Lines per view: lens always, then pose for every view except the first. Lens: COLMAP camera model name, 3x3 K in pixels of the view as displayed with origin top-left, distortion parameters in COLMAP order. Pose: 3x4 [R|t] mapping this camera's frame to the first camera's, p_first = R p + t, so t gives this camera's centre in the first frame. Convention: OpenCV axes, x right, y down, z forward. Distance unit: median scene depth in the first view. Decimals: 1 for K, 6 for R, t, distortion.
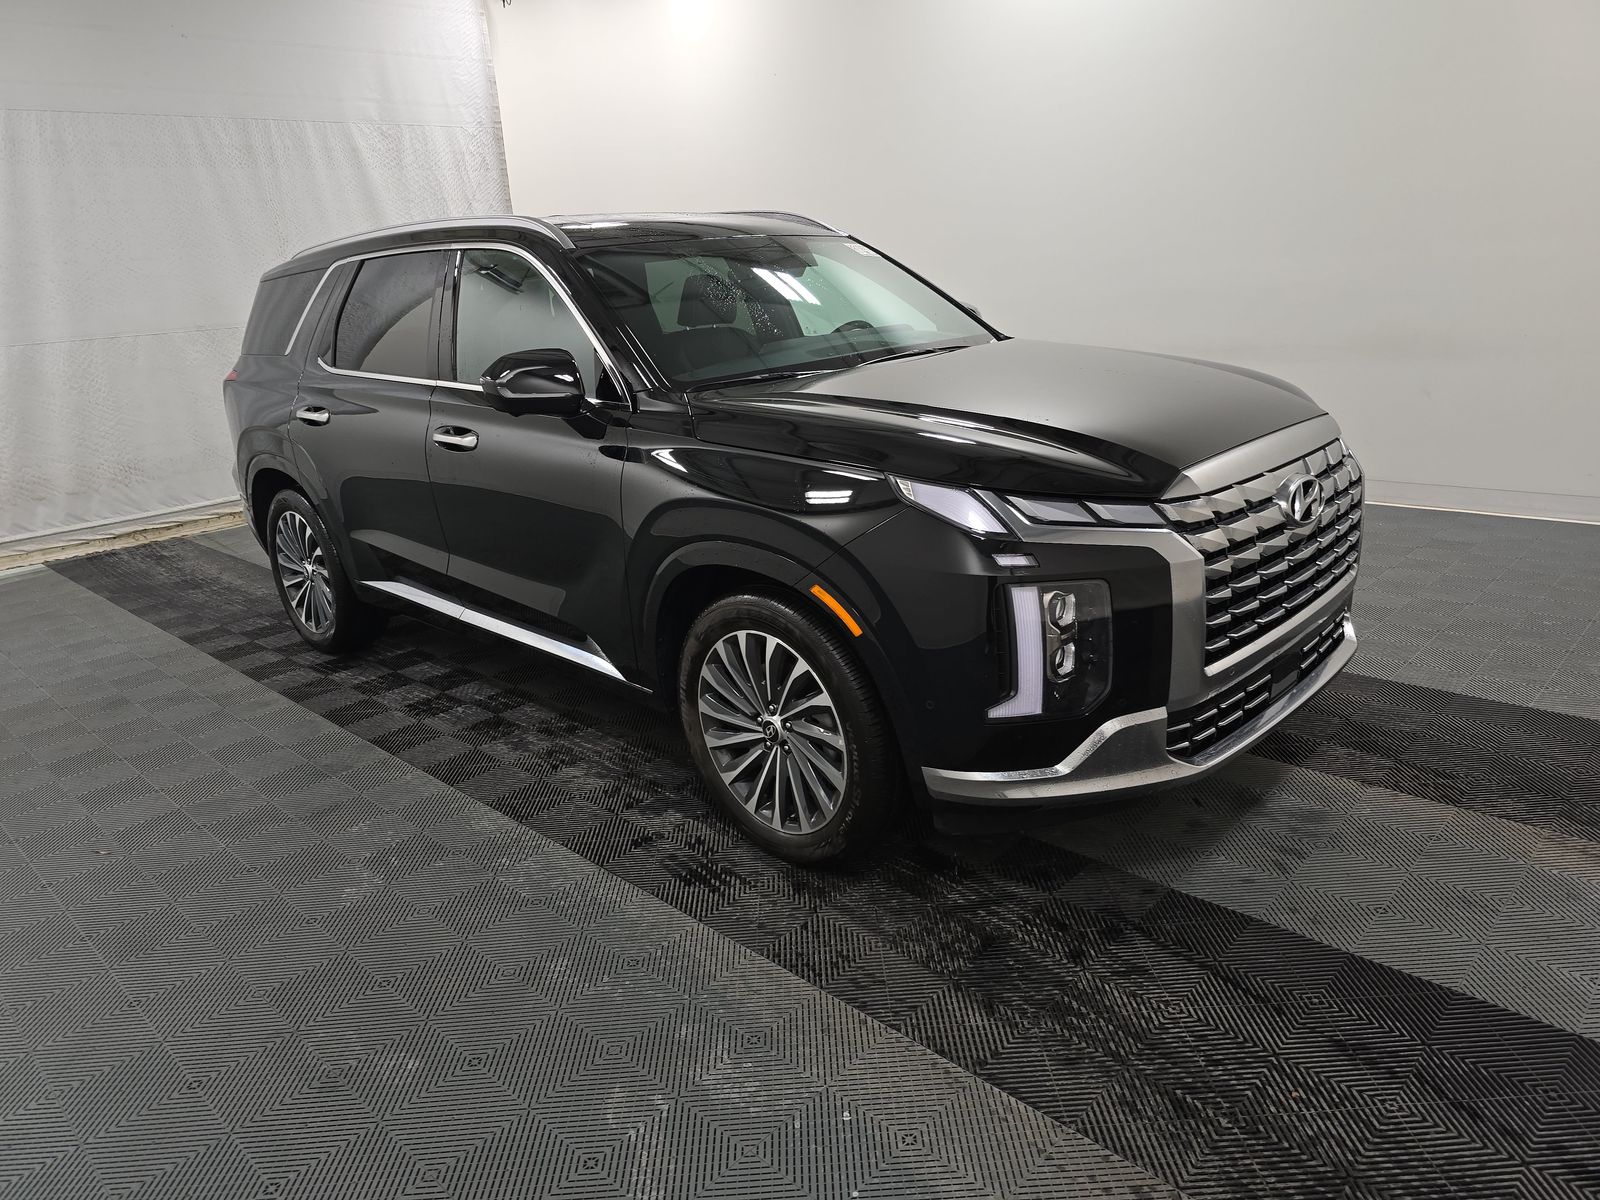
lens RADIAL K [[1060.1, 0, 809.7], [0, 1060.1, 598.8], [0, 0, 1]] dist [0.007103, 0.001805]
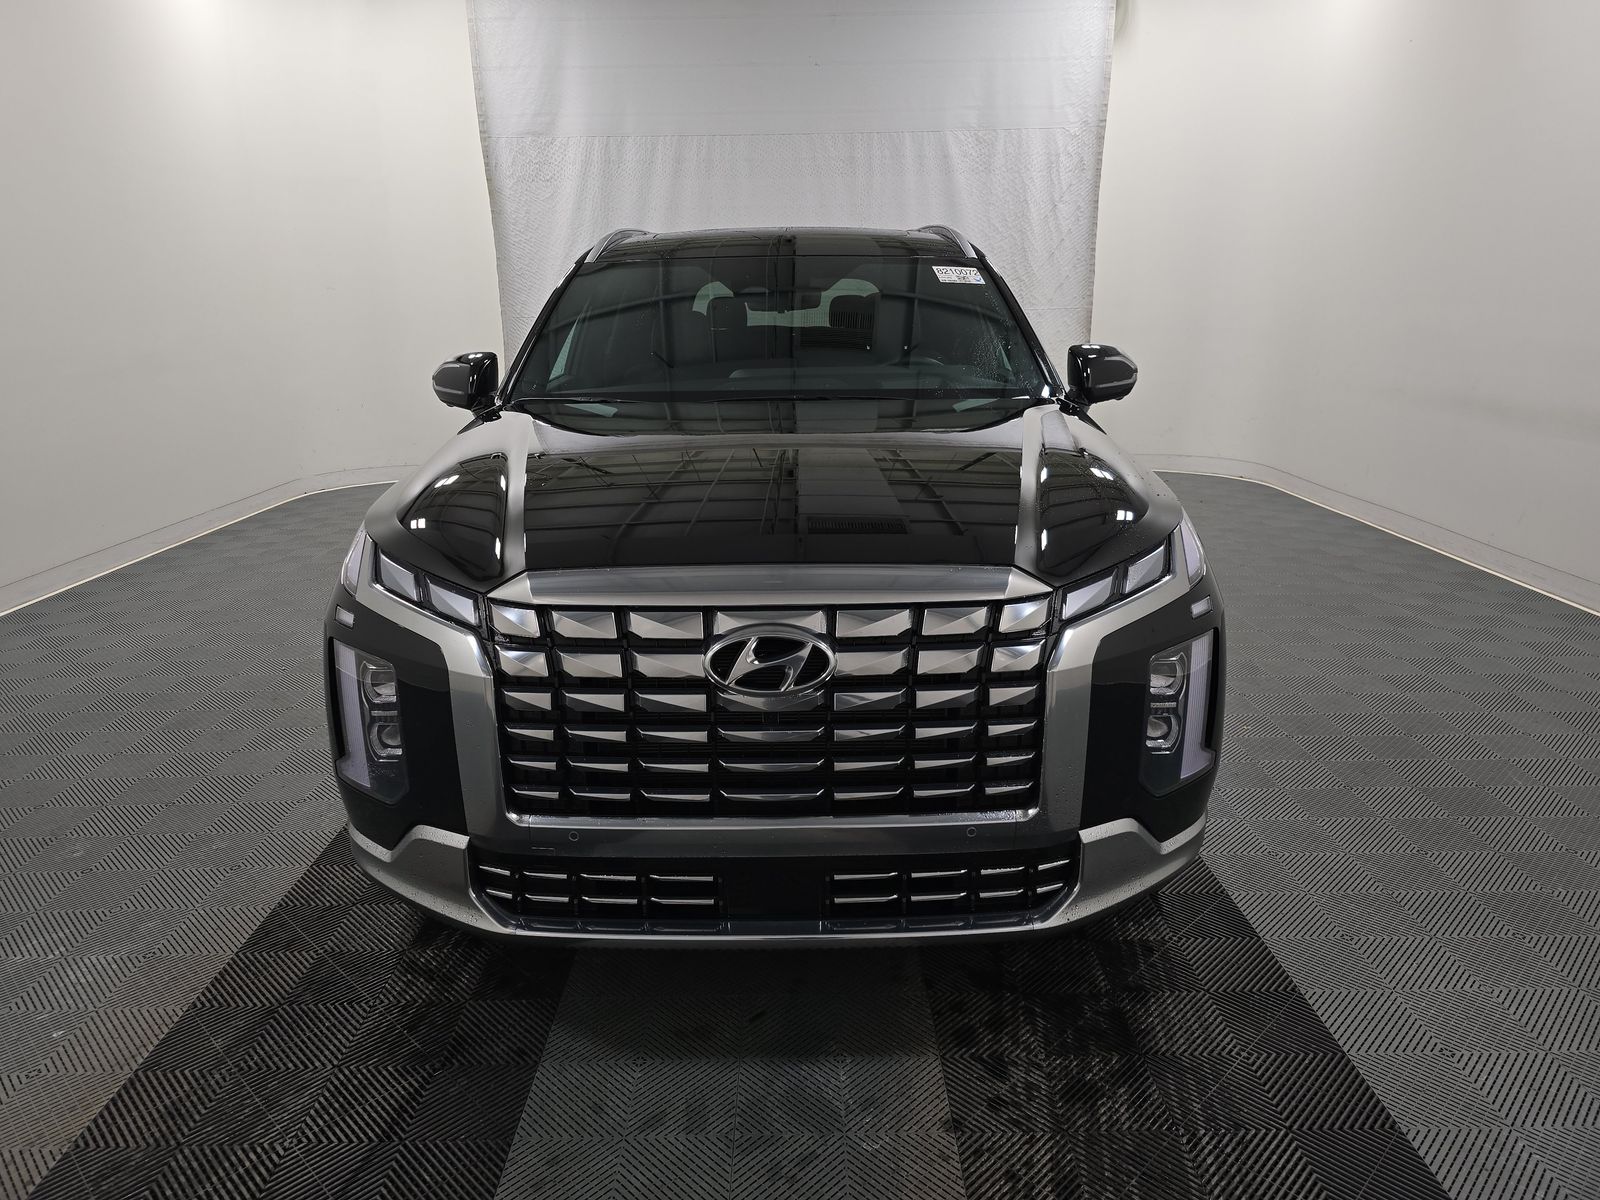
lens RADIAL K [[1073.8, 0, 801.2], [0, 1073.8, 581.2], [0, 0, 1]] dist [0.057375, -0.043848]
pose [[0.684770, 0.243048, -0.687035, 0.322847], [-0.249332, 0.963989, 0.092515, -0.073724], [0.684780, 0.107949, 0.720710, 0.158767]]
